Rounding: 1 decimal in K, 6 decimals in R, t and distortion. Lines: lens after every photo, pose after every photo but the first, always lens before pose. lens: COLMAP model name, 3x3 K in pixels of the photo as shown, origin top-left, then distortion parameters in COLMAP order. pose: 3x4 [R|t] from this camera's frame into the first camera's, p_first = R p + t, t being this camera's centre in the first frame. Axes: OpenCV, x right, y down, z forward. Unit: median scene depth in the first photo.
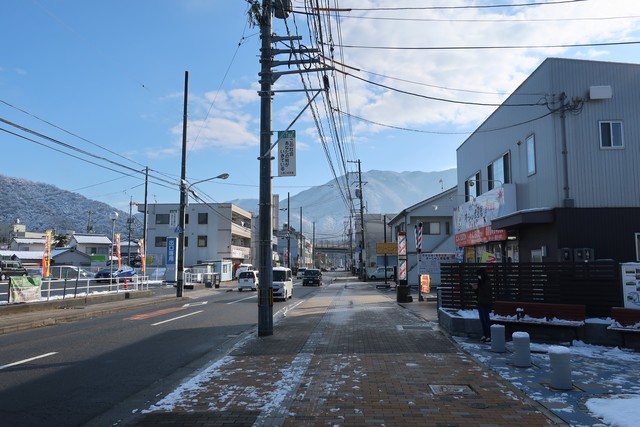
lens RADIAL K [[502.7, 0, 320.0], [0, 502.7, 213.5], [0, 0, 1]] dist [-0.007802, 0.003341]
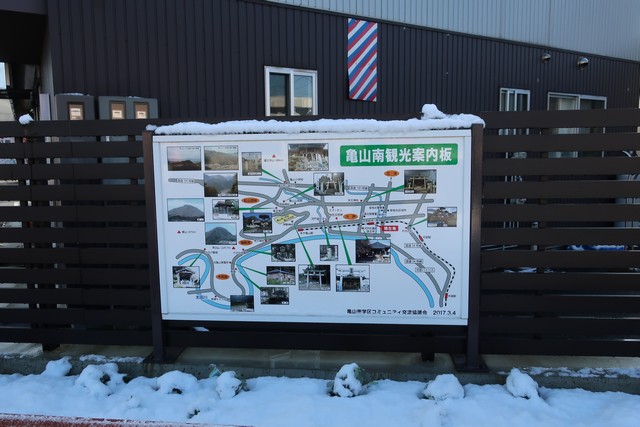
lens RADIAL K [[502.7, 0, 320.0], [0, 502.7, 213.5], [0, 0, 1]] dist [-0.007802, 0.003341]
pose [[0.840504, -0.067947, 0.537529, 0.544491], [-0.047334, 0.979103, 0.197778, 0.089781], [-0.539735, -0.191676, 0.819724, 0.771023]]
